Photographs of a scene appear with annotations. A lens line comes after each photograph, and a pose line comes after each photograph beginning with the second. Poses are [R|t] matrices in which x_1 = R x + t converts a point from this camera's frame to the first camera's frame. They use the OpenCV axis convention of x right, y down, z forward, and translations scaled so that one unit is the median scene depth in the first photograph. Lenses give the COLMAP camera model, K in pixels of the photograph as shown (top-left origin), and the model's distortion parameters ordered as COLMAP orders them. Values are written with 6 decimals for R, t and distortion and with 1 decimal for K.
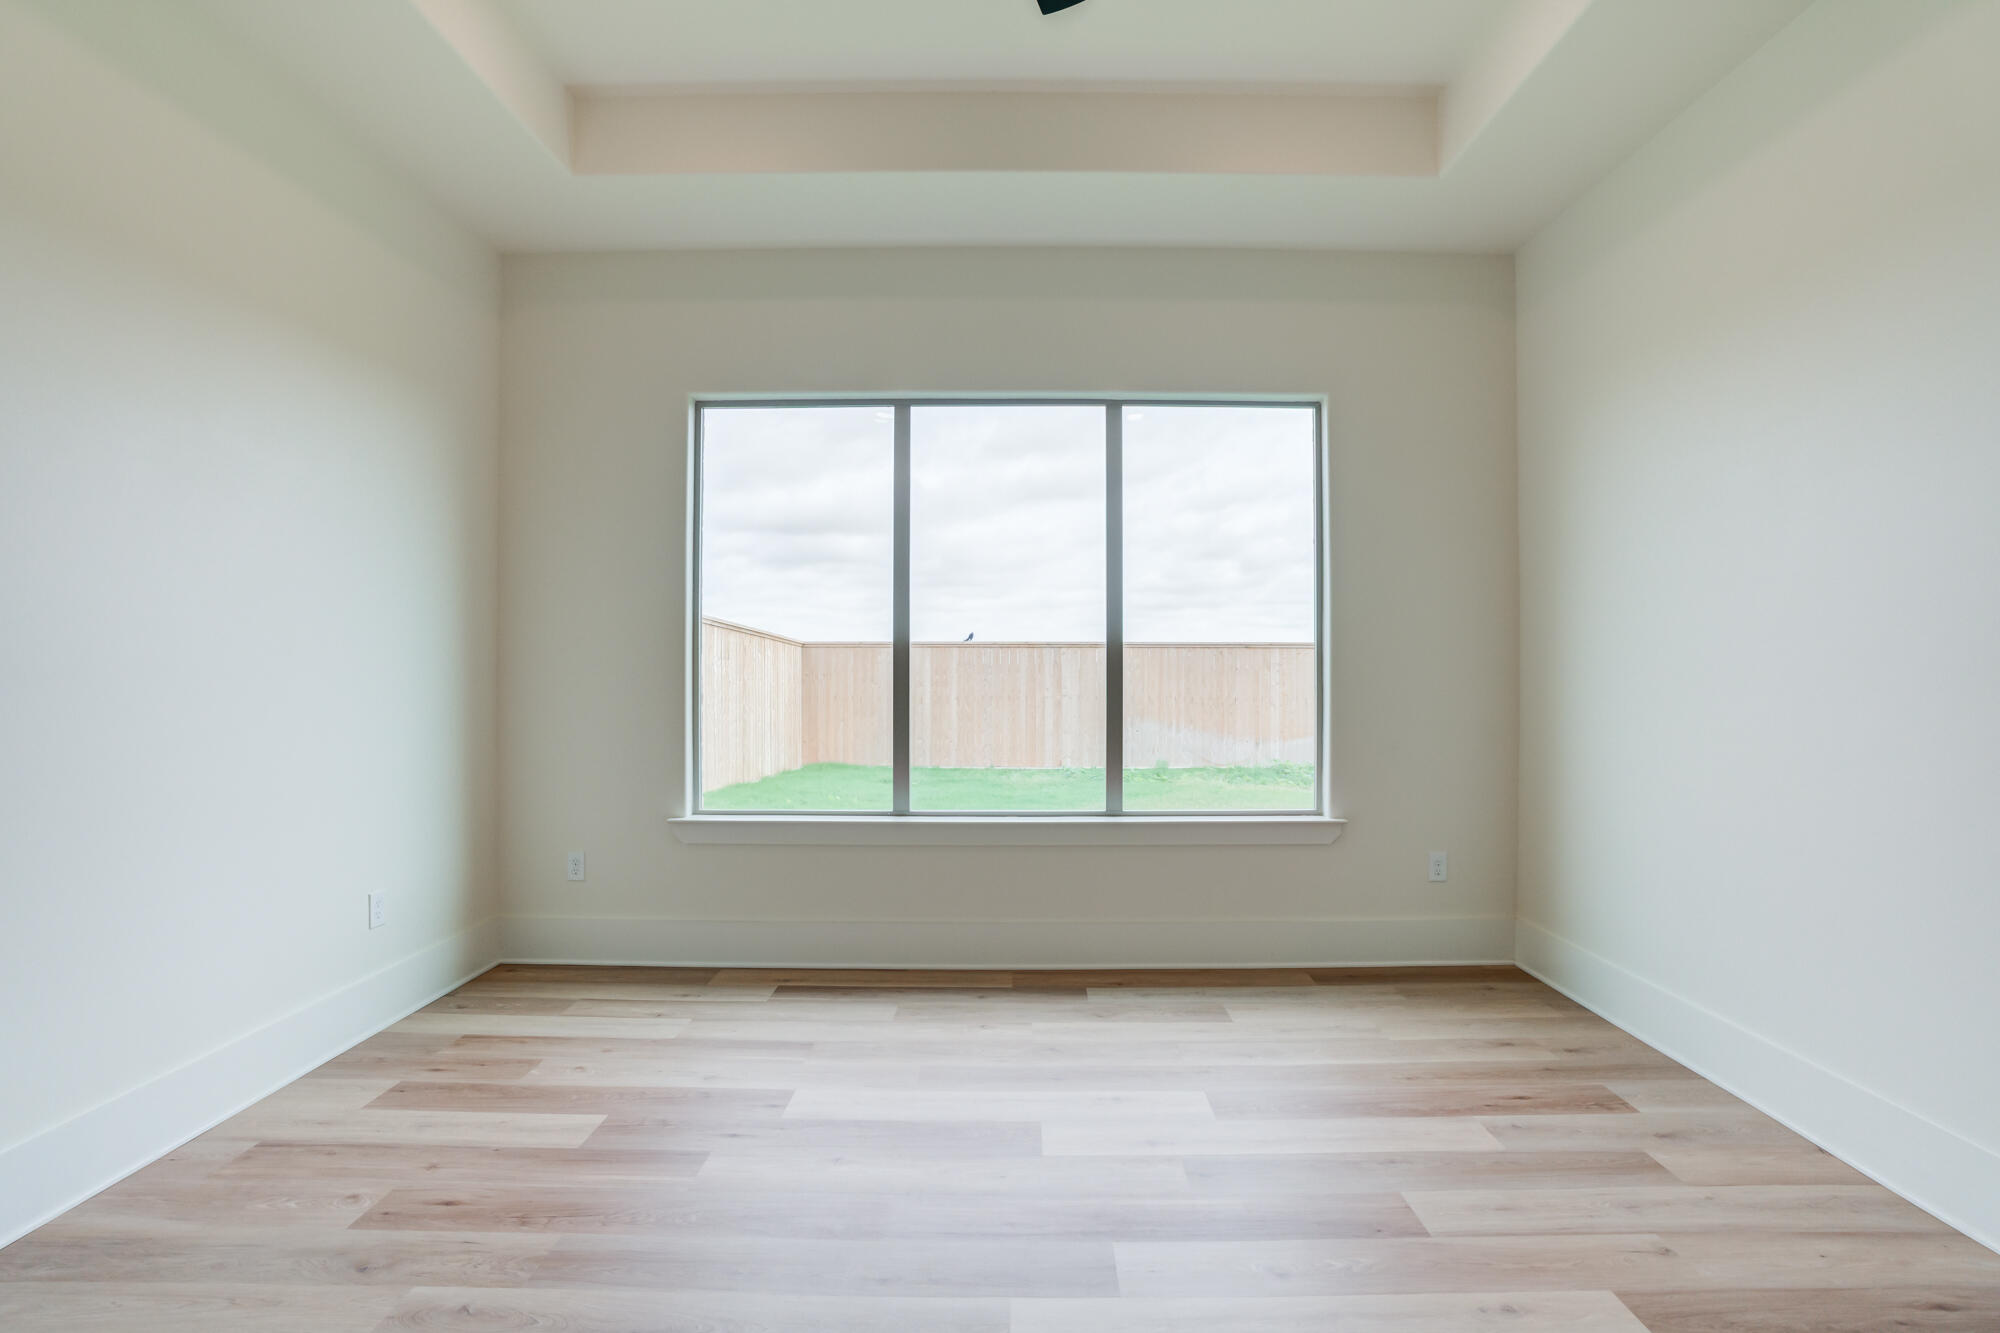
lens RADIAL K [[900.9, 0, 972.7], [0, 900.9, 681.2], [0, 0, 1]] dist [-0.063410, 0.018738]
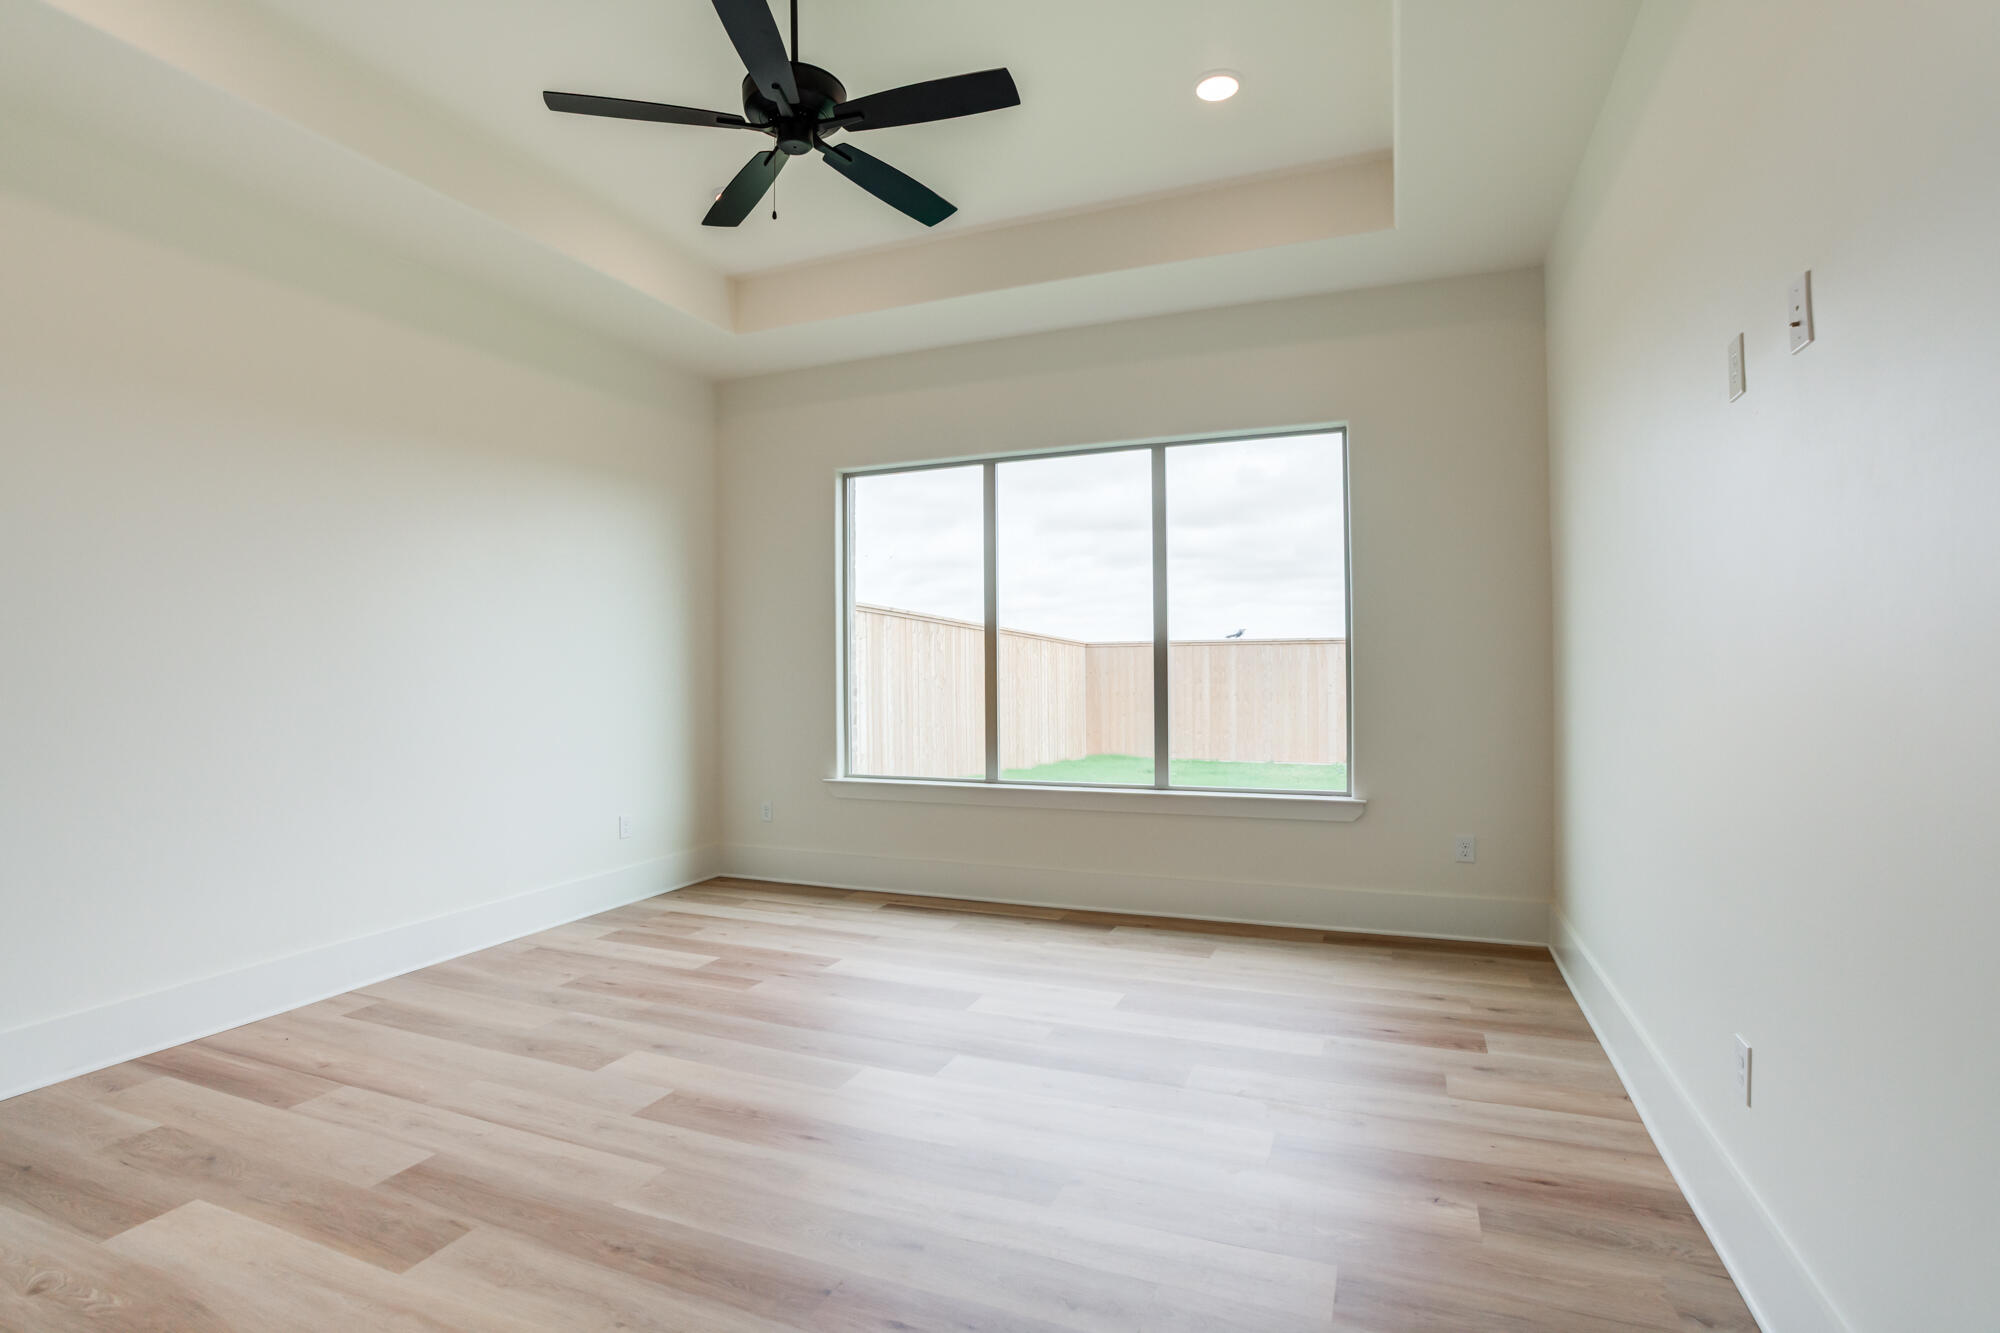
lens RADIAL K [[841.8, 0, 962.6], [0, 841.8, 682.3], [0, 0, 1]] dist [-0.052908, 0.000220]
pose [[0.941305, -0.003746, -0.337535, 0.327777], [0.005335, 0.999979, 0.003781, 0.000756], [0.337514, -0.005359, 0.941305, -0.164561]]
